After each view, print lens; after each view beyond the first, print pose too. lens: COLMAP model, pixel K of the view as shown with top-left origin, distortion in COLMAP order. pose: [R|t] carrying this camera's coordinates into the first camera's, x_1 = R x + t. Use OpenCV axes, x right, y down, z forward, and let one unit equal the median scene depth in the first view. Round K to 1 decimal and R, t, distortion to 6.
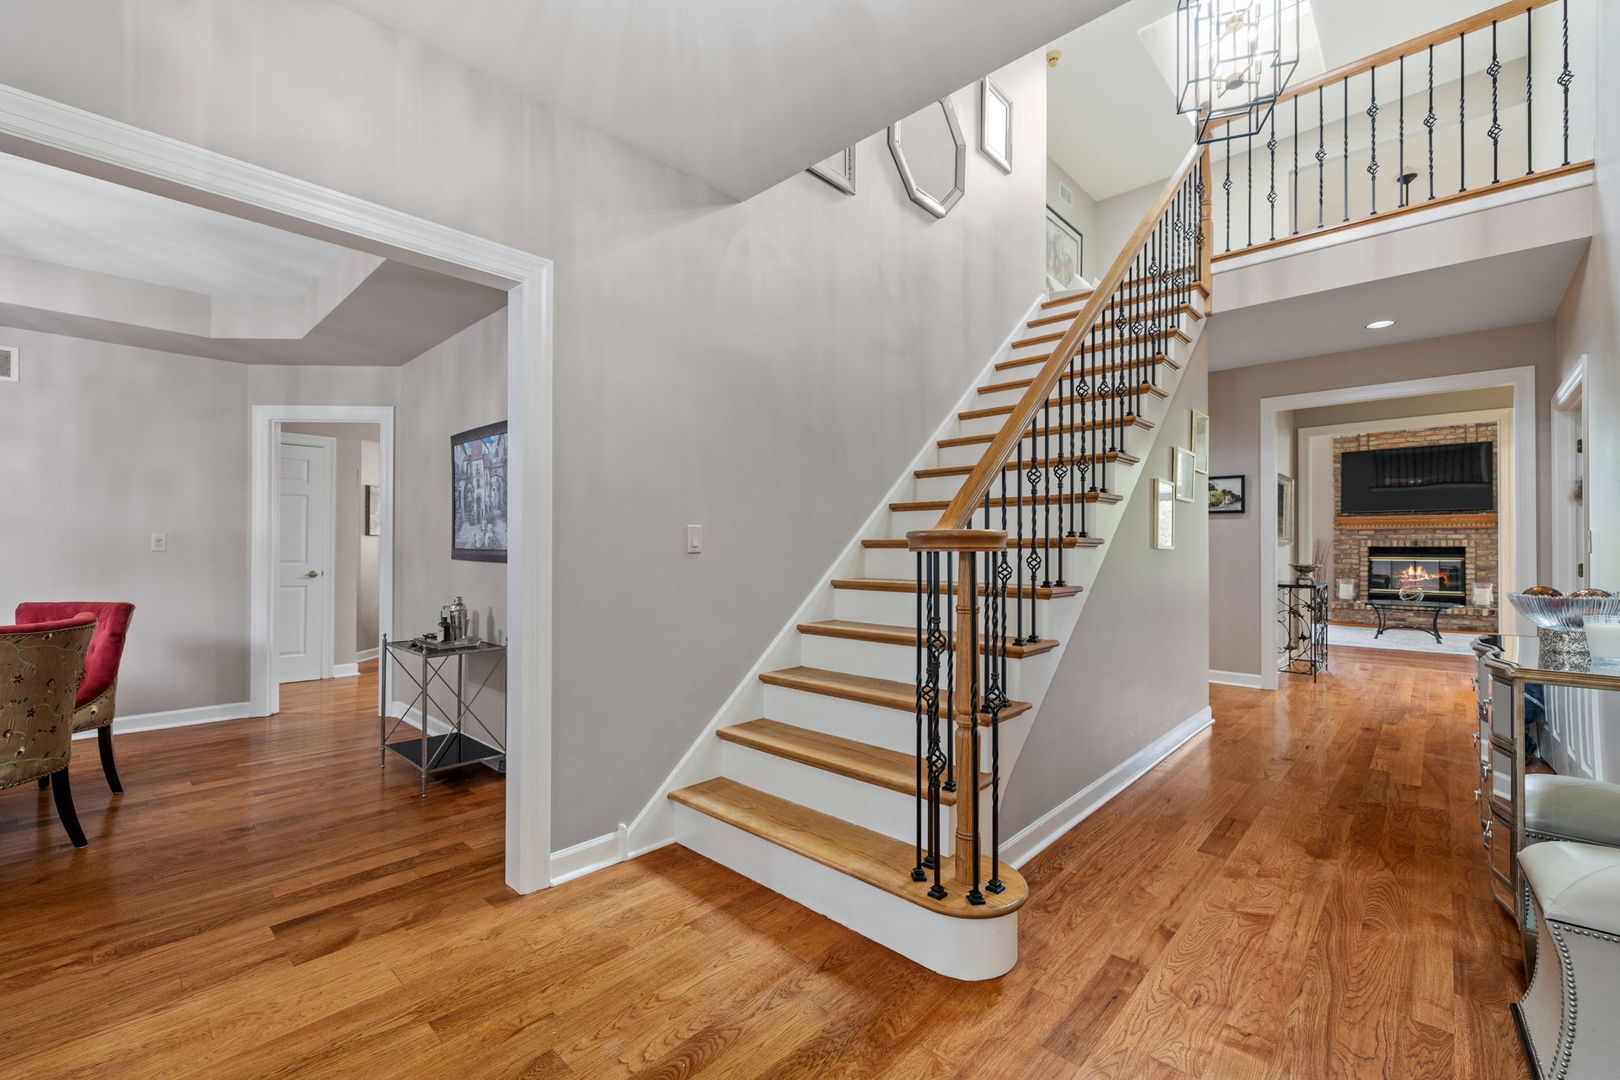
lens RADIAL K [[700.3, 0, 801.0], [0, 700.3, 541.9], [0, 0, 1]] dist [0.000867, 0.000187]
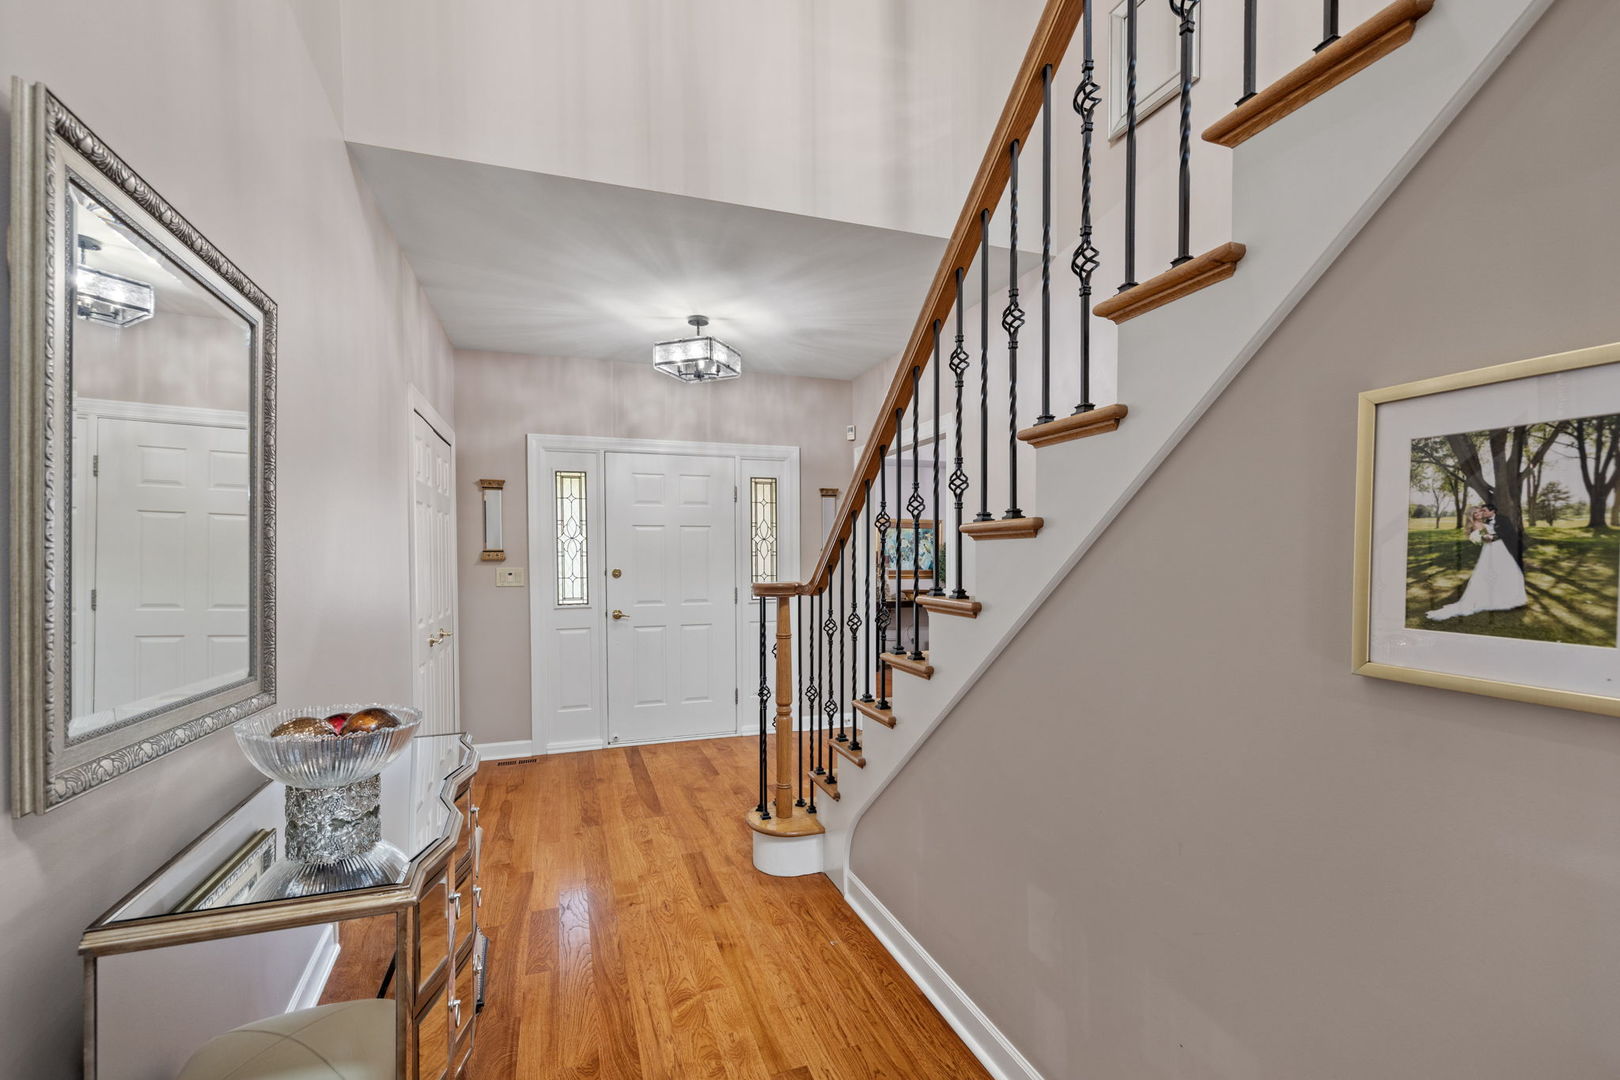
lens RADIAL K [[700.3, 0, 805.6], [0, 700.3, 546.7], [0, 0, 1]] dist [0.000867, 0.000187]
pose [[-0.467318, -0.000071, -0.884089, 1.651938], [0.005019, 0.999984, -0.002734, -0.095401], [0.884075, -0.005714, -0.467310, 1.863939]]
